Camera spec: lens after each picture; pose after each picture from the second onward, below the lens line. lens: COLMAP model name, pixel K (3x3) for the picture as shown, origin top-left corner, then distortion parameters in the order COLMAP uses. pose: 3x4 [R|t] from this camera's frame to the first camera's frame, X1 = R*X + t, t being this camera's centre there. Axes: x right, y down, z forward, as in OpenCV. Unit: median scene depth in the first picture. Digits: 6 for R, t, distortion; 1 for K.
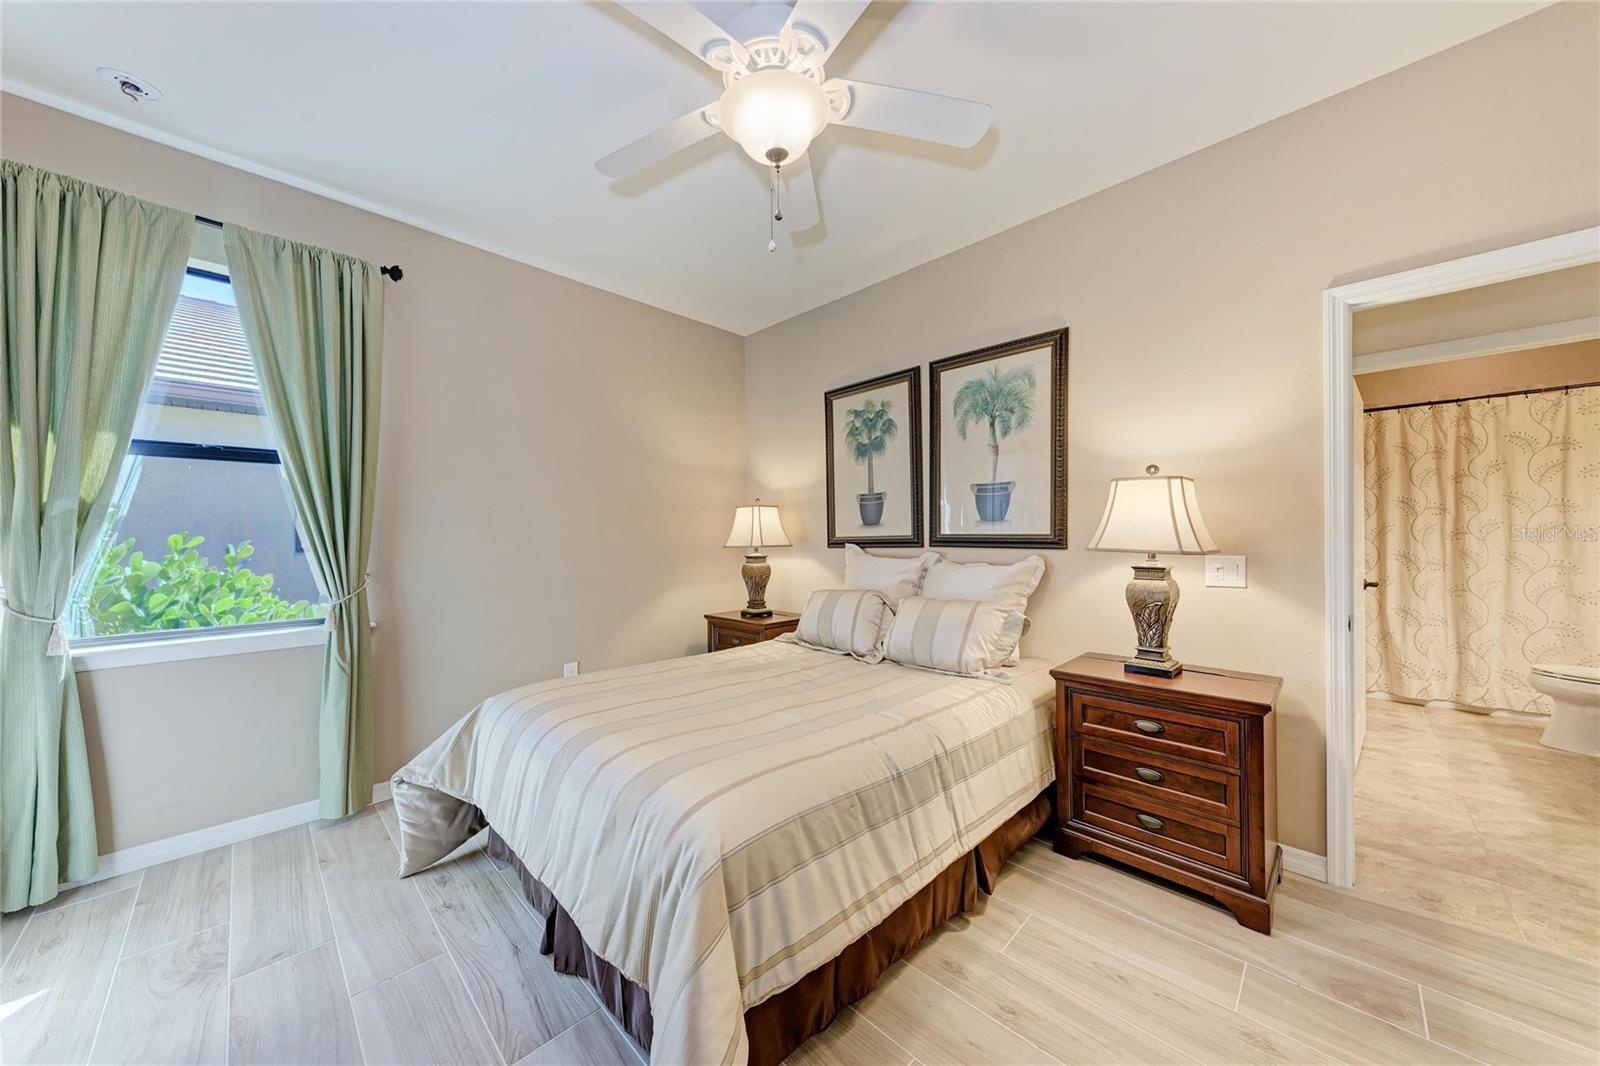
lens RADIAL K [[544.6, 0, 793.6], [0, 544.6, 530.4], [0, 0, 1]] dist [0.015492, -0.003120]
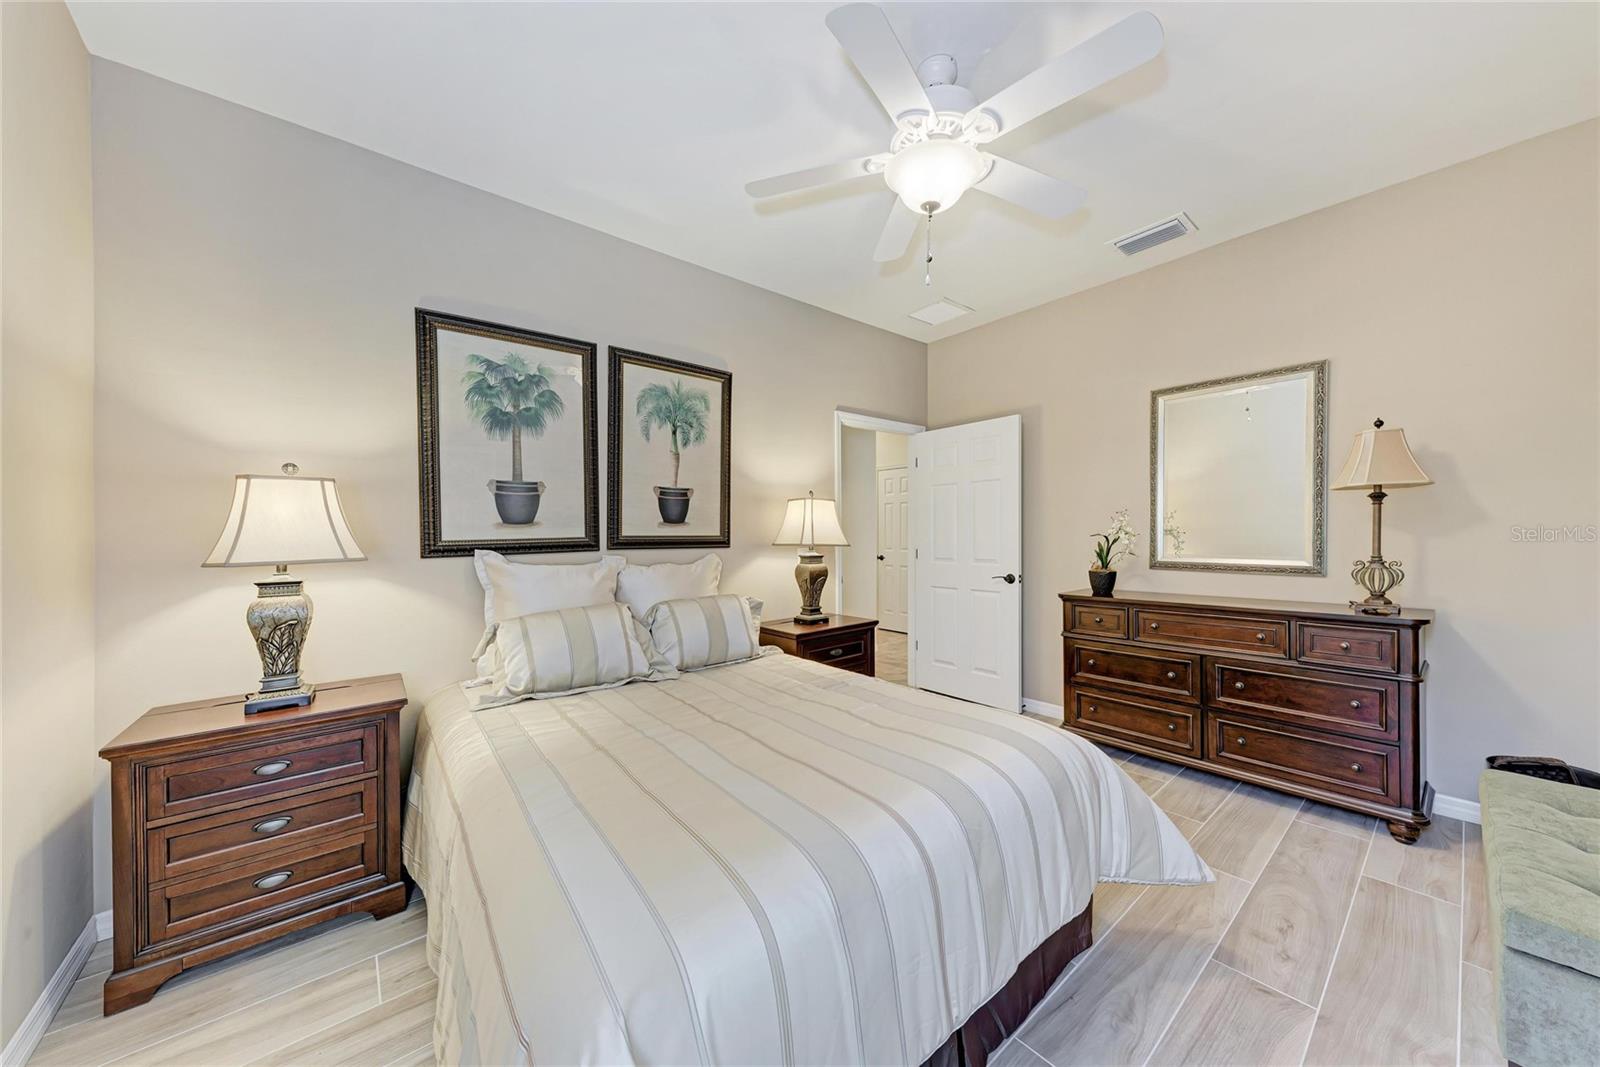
lens RADIAL K [[544.6, 0, 794.4], [0, 544.6, 541.5], [0, 0, 1]] dist [0.015492, -0.003120]
pose [[0.113075, -0.003950, 0.993579, -0.160755], [0.001875, 0.999991, 0.003762, 0.003540], [-0.993585, 0.001438, 0.113081, 0.154873]]
